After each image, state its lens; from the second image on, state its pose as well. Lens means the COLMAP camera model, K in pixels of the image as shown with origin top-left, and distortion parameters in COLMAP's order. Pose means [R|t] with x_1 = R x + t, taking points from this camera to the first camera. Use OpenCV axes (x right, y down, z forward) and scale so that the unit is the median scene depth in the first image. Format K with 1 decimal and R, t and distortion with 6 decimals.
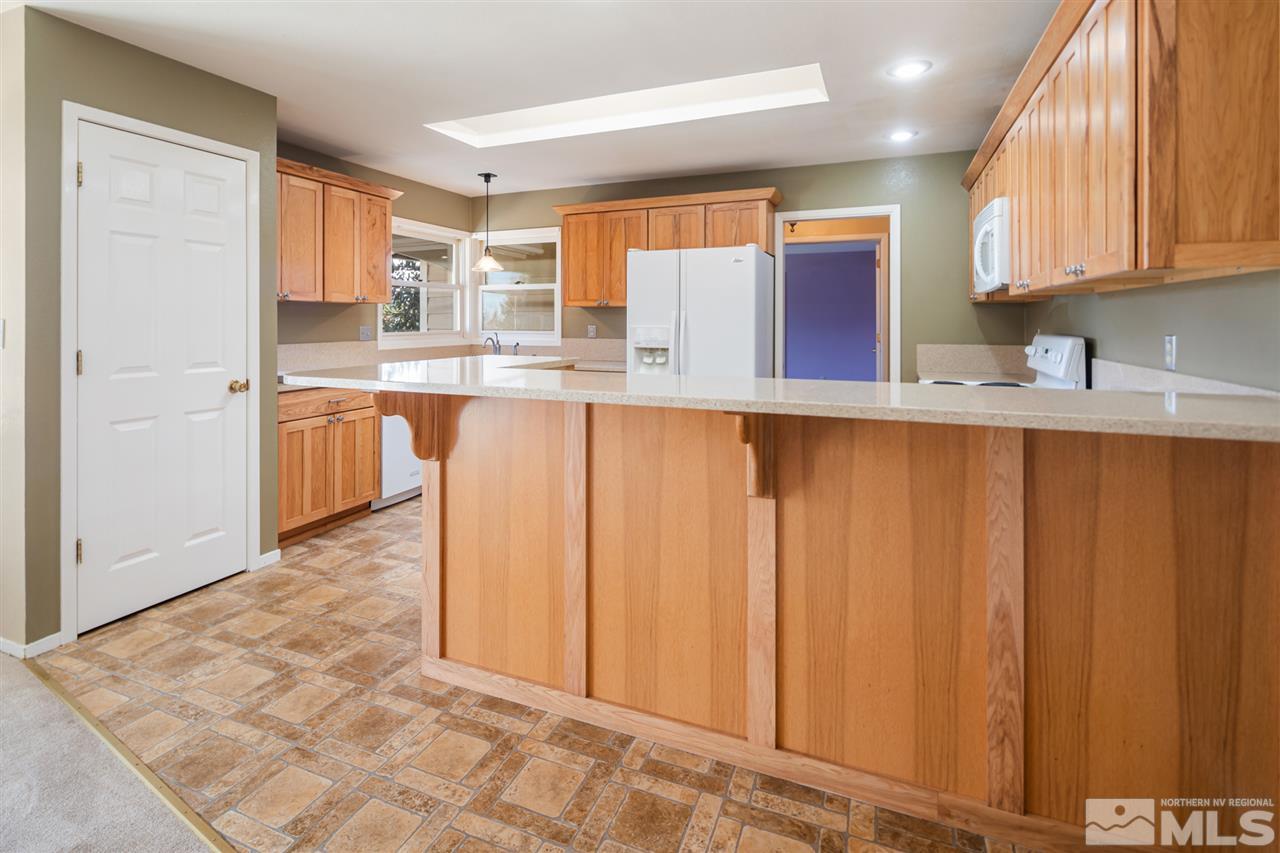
lens RADIAL K [[623.1, 0, 619.6], [0, 623.1, 320.5], [0, 0, 1]] dist [-0.000597, -0.000482]
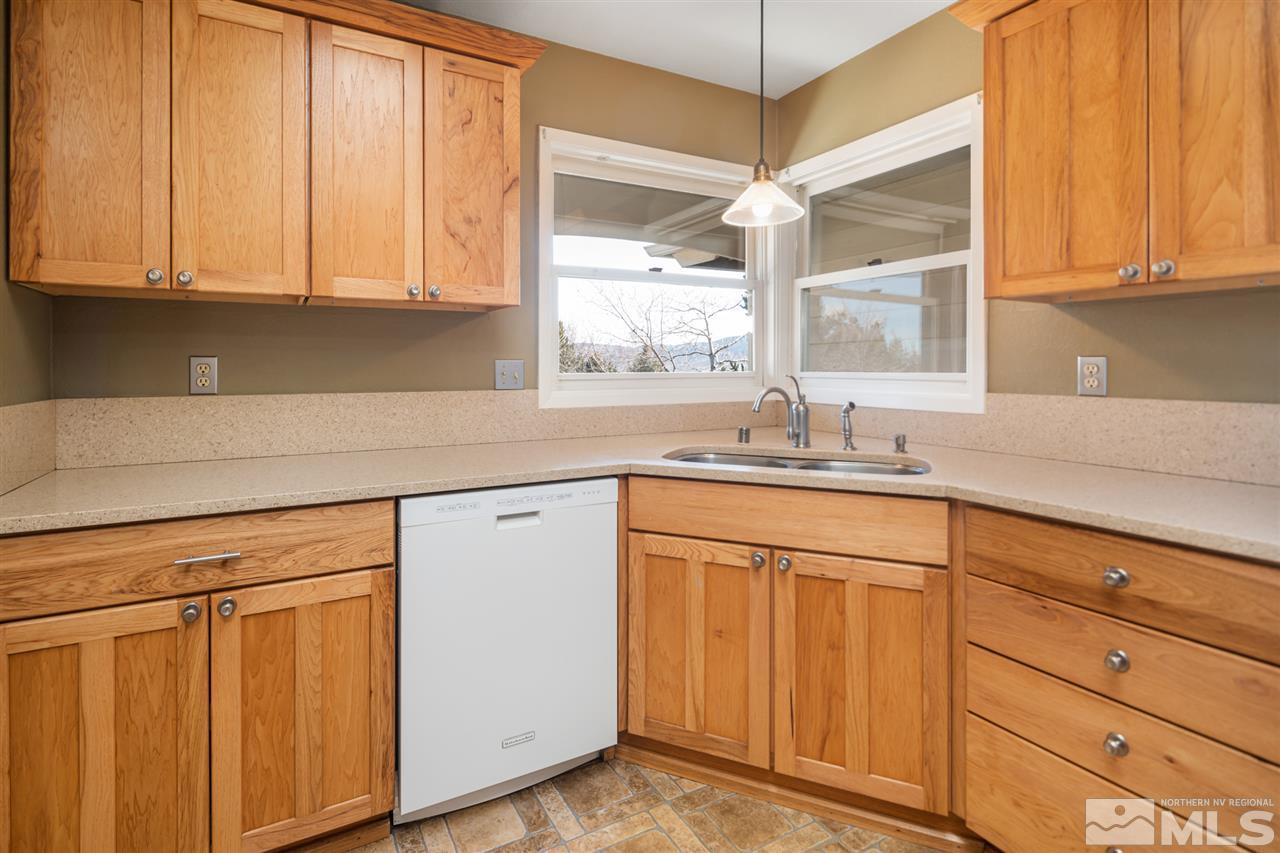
lens RADIAL K [[624.6, 0, 611.1], [0, 624.6, 367.1], [0, 0, 1]] dist [-0.001308, -0.000556]
pose [[0.780291, 0.001013, -0.625416, -0.042301], [0.000421, 0.999998, 0.002144, 0.014979], [0.625417, -0.001937, 0.780289, 0.690055]]
